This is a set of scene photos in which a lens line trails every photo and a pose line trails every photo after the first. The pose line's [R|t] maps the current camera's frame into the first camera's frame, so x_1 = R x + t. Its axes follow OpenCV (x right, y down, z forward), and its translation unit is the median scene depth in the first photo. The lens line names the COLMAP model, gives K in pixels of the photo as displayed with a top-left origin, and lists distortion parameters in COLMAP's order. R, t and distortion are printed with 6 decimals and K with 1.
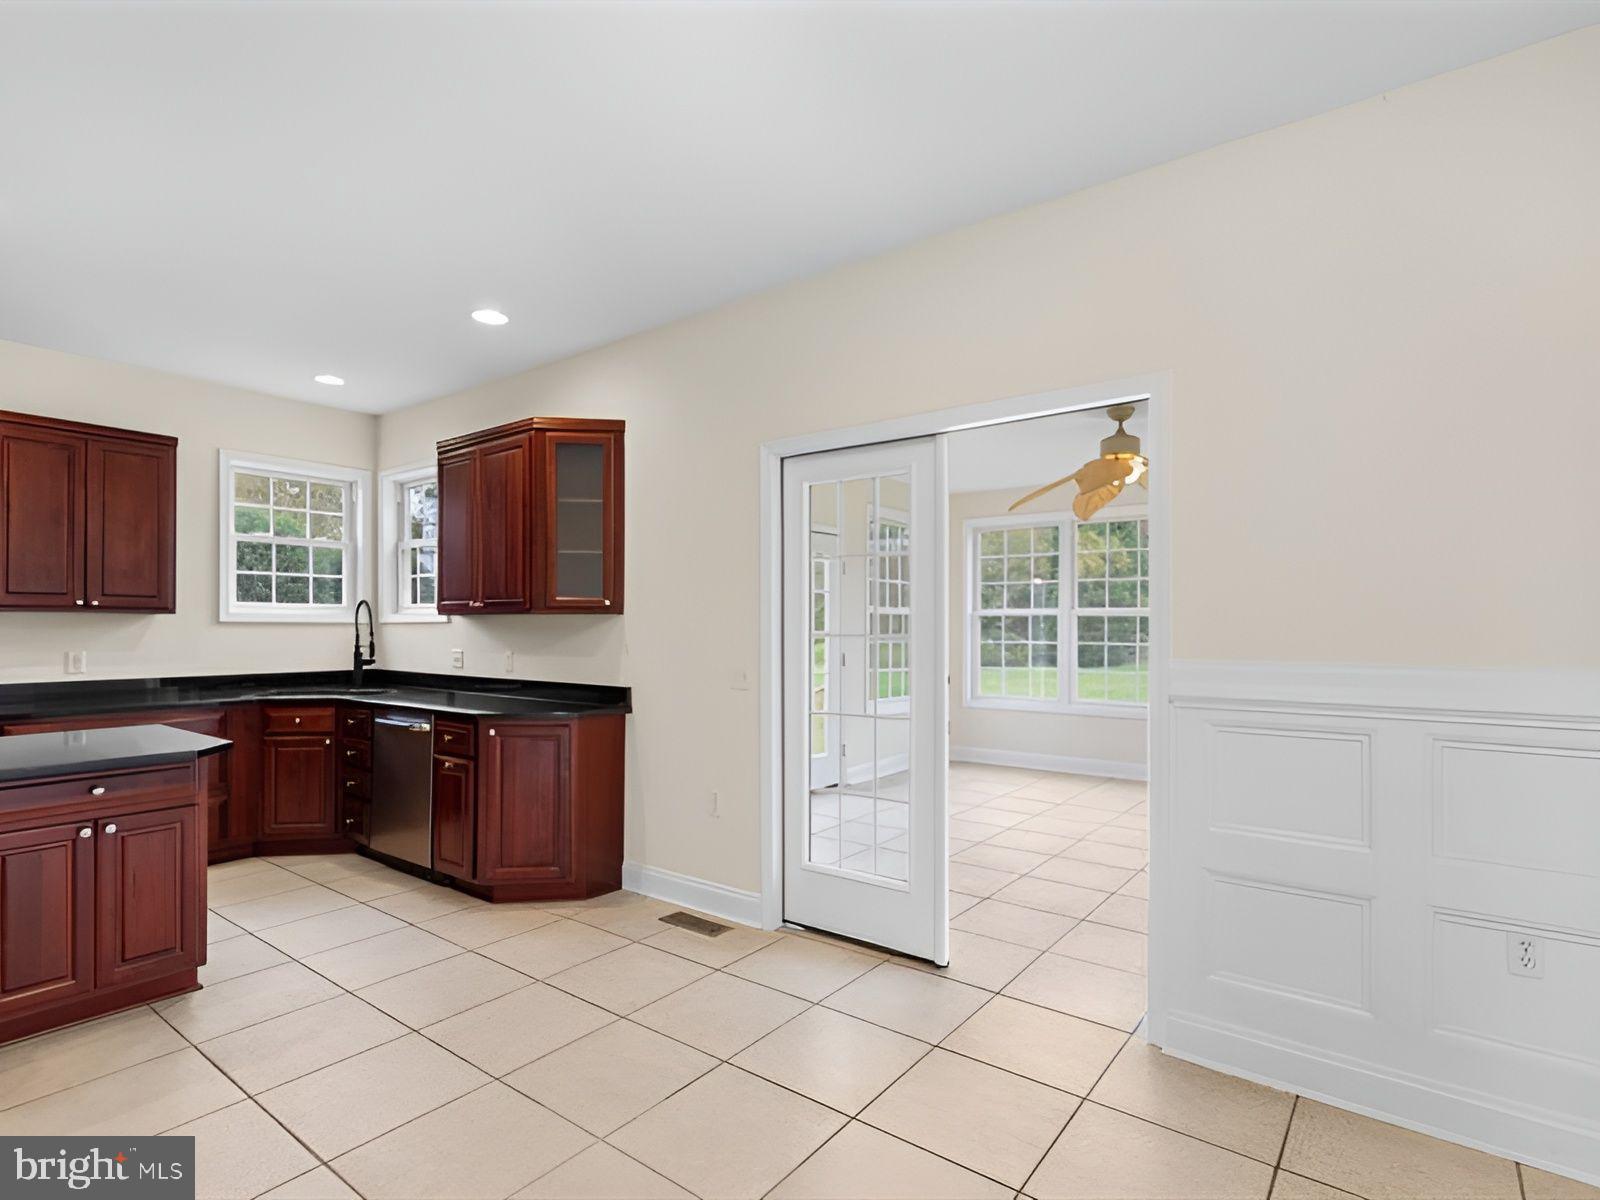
lens RADIAL K [[812.6, 0, 808.9], [0, 812.6, 623.3], [0, 0, 1]] dist [0.001440, 0.000304]
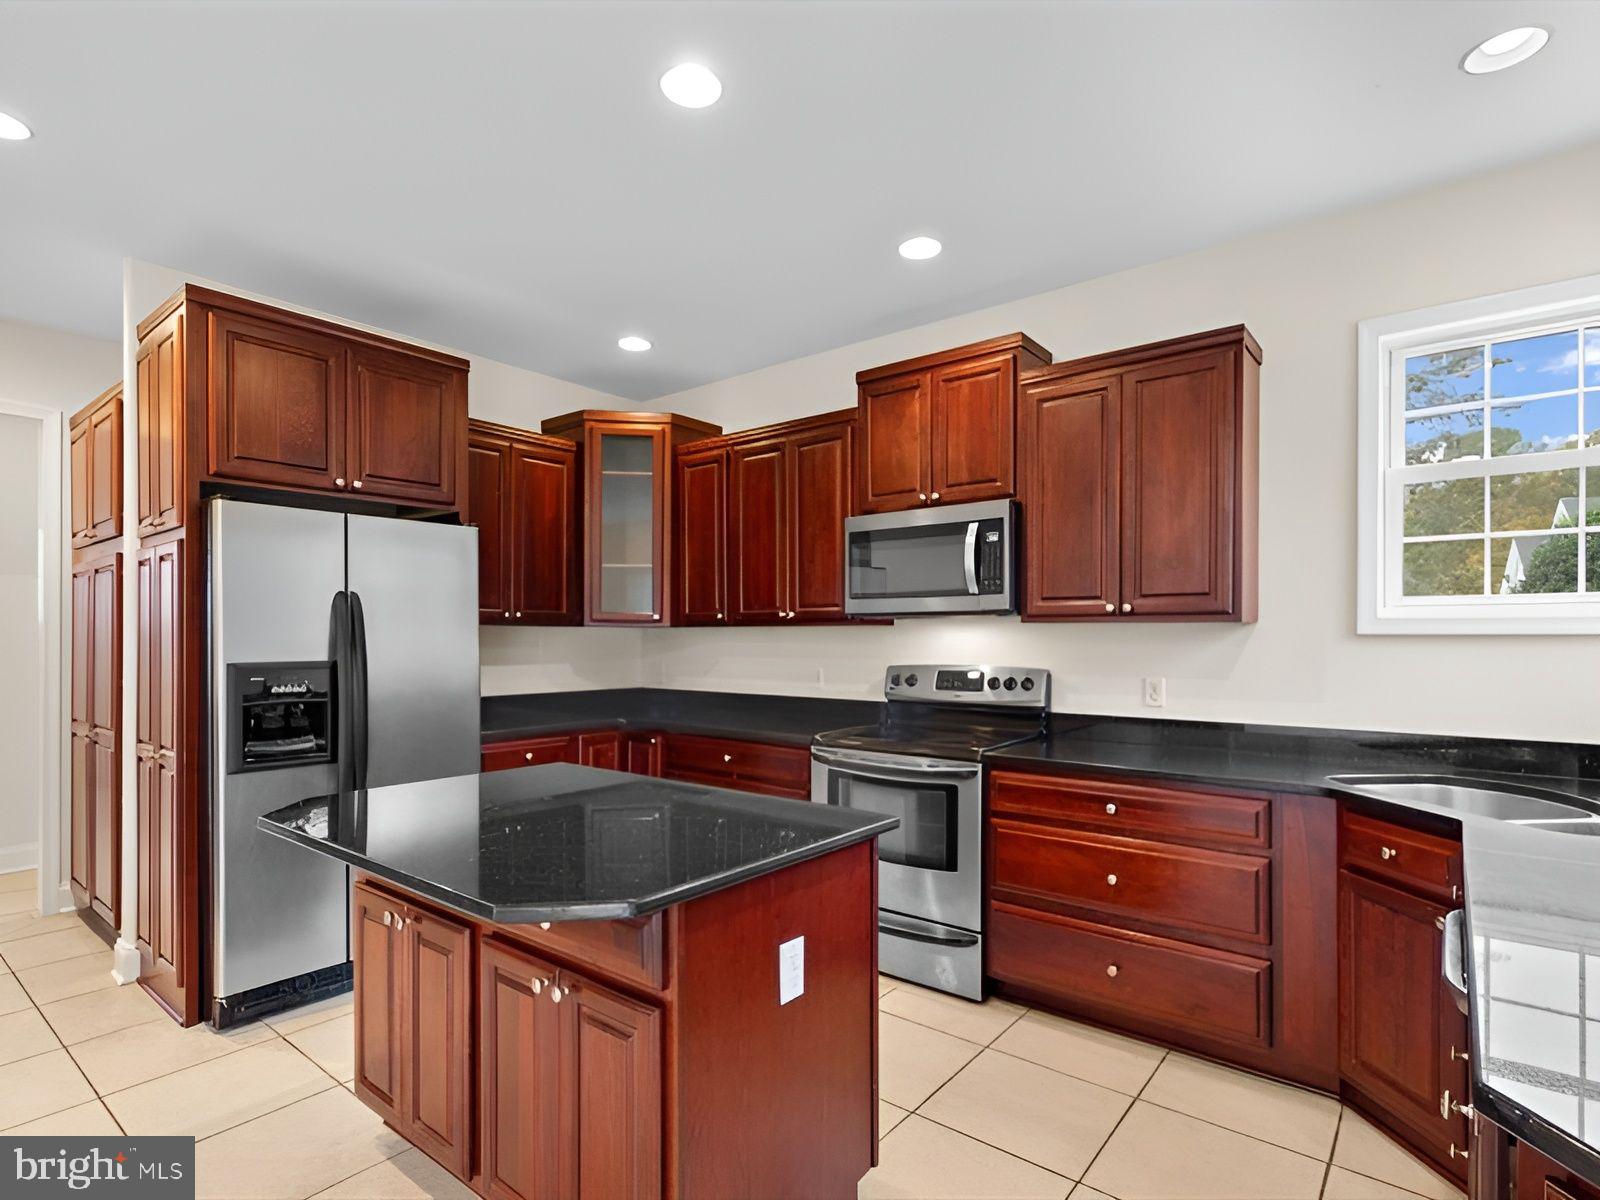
lens RADIAL K [[821.2, 0, 800.6], [0, 821.2, 638.0], [0, 0, 1]] dist [0.001384, 0.000221]
pose [[-0.034439, -0.001922, -0.999405, -0.164759], [0.002475, 0.999995, -0.002008, 0.001198], [0.999404, -0.002543, -0.034434, 0.696382]]
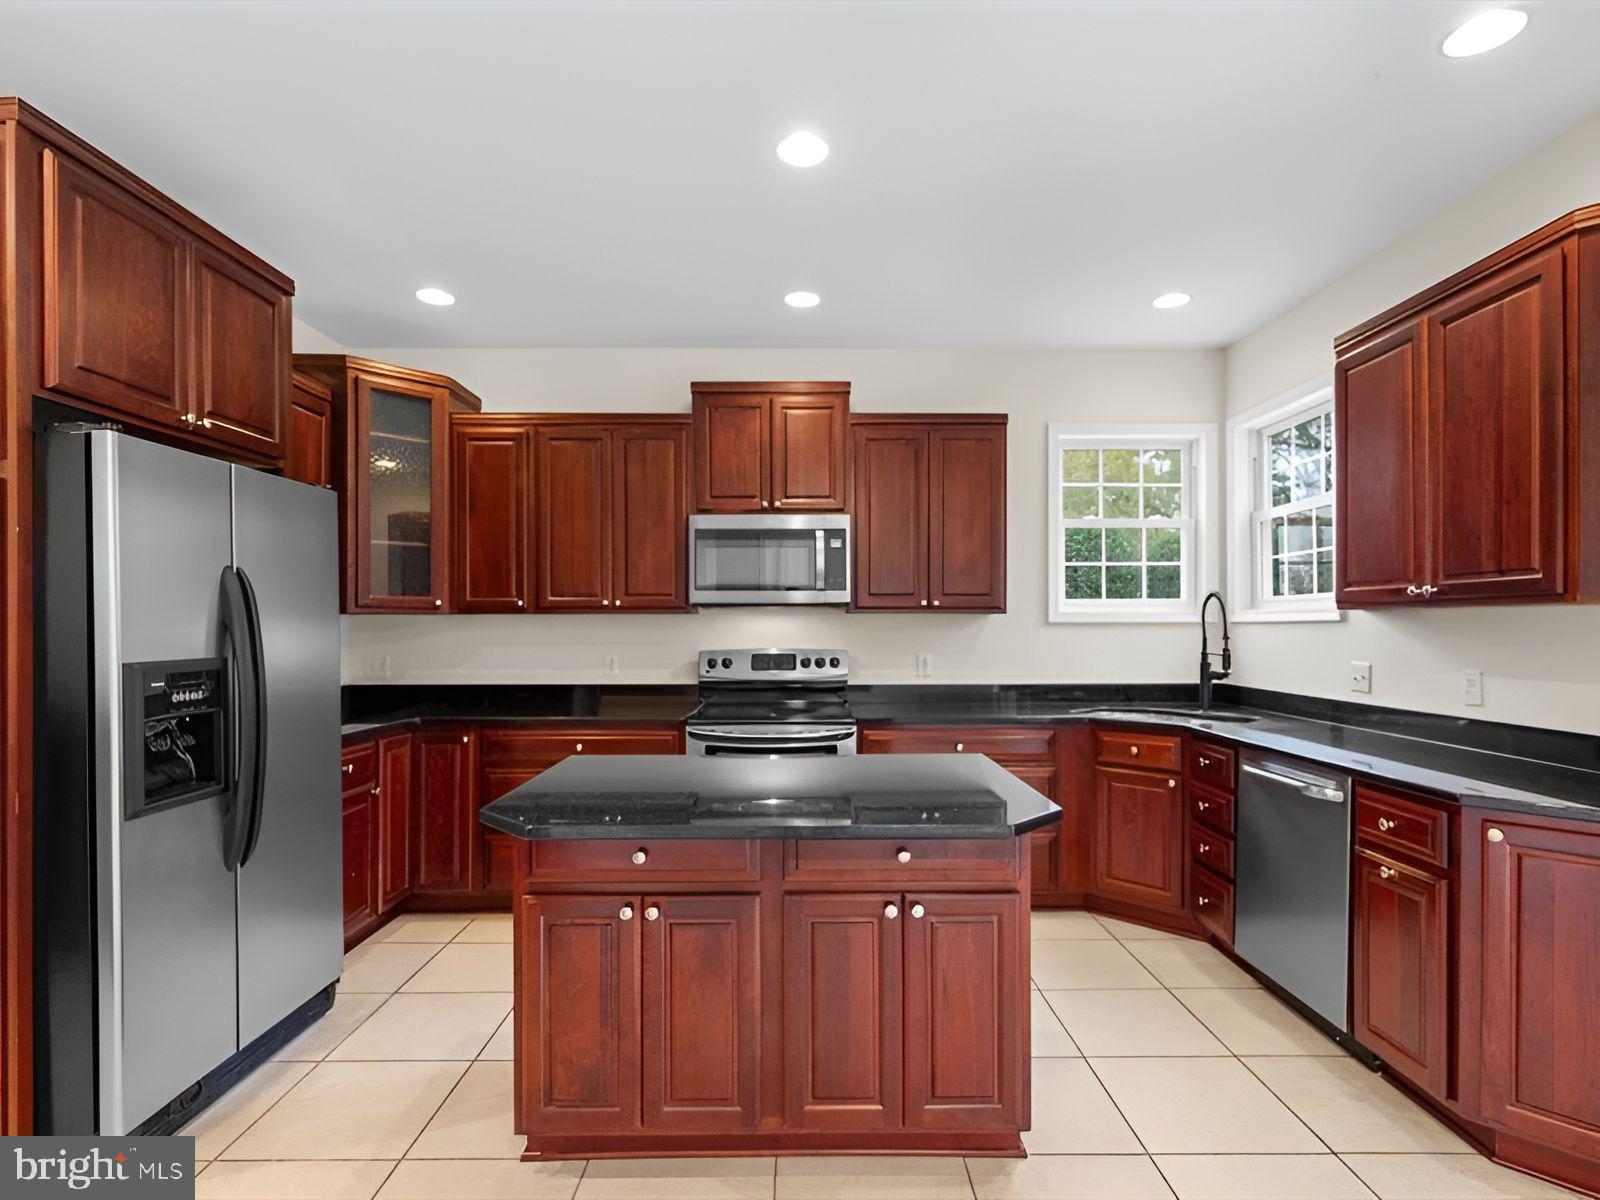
lens RADIAL K [[826.0, 0, 801.9], [0, 826.0, 628.4], [0, 0, 1]] dist [0.001651, 0.000248]
pose [[0.604968, 0.000165, -0.796250, -0.197778], [0.005464, 0.999976, 0.004359, -0.000655], [0.796231, -0.006988, 0.604952, 0.279251]]
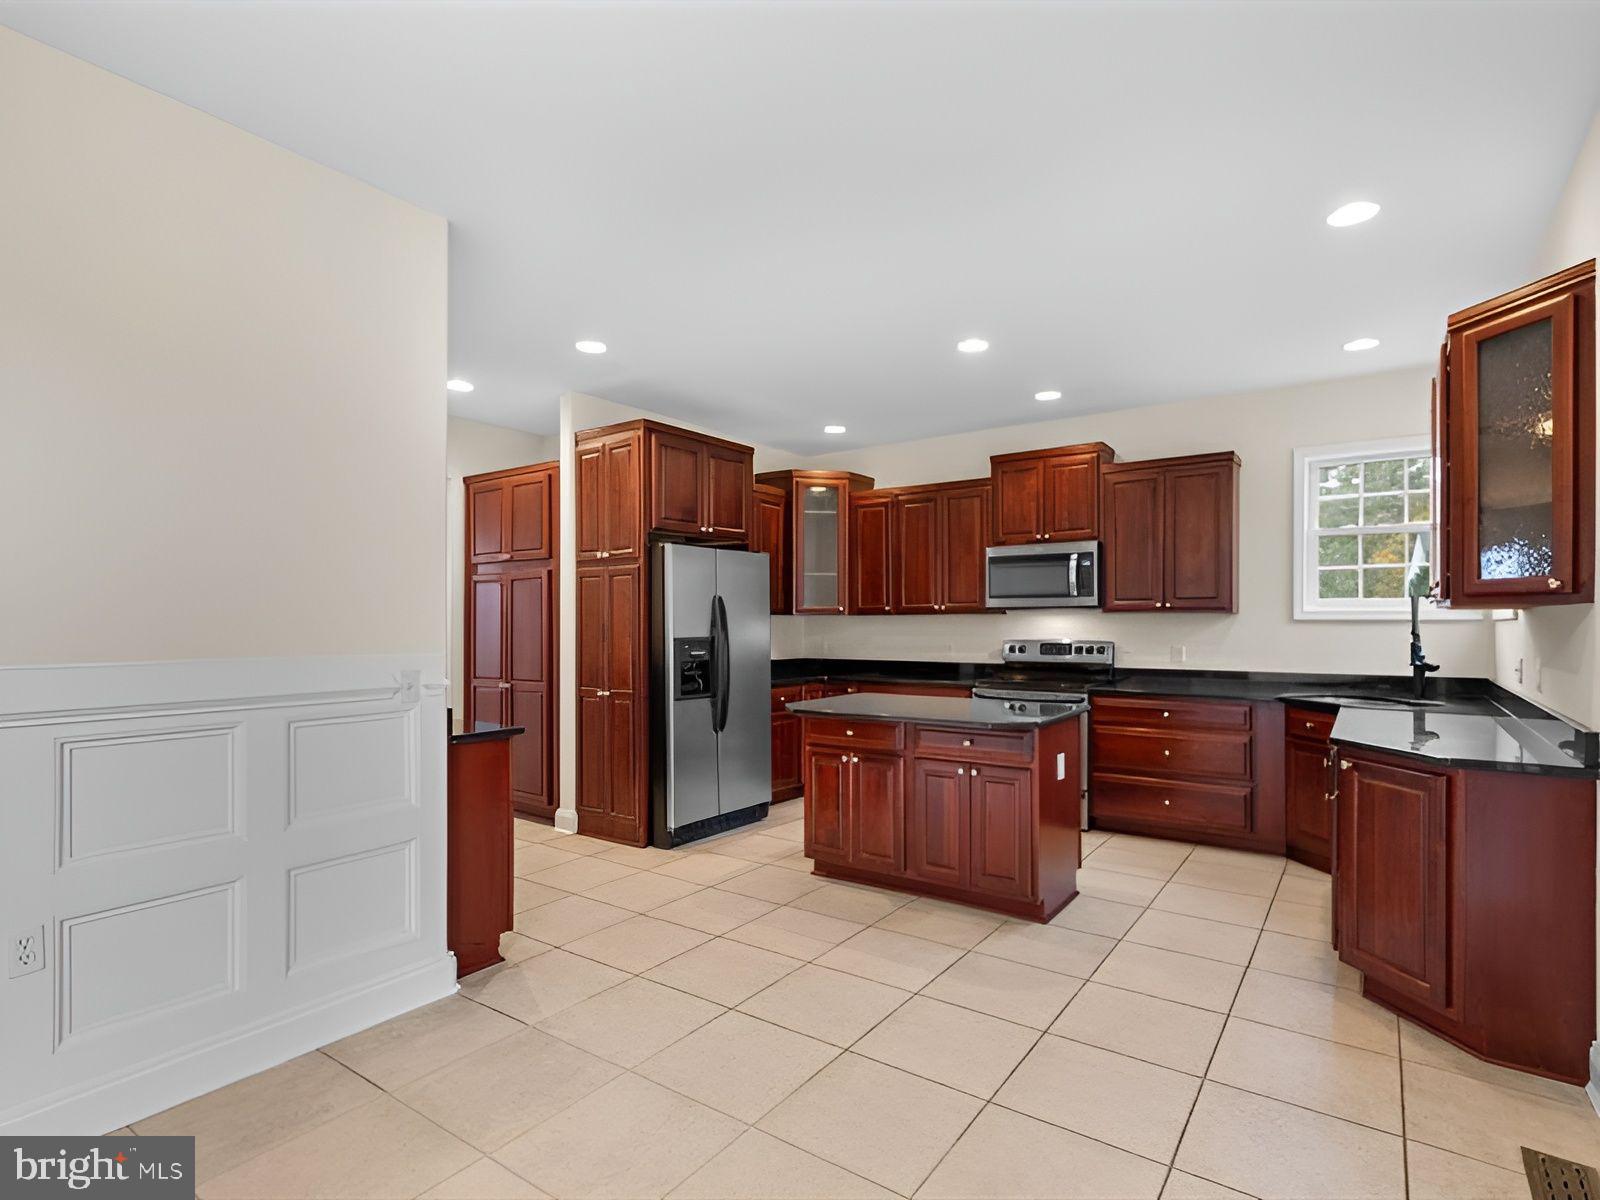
lens RADIAL K [[812.6, 0, 808.9], [0, 812.6, 623.3], [0, 0, 1]] dist [0.001440, 0.000304]
pose [[0.031305, -0.001864, -0.999508, 0.291372], [0.004826, 0.999987, -0.001714, 0.001637], [0.999498, -0.004770, 0.031314, 0.397786]]
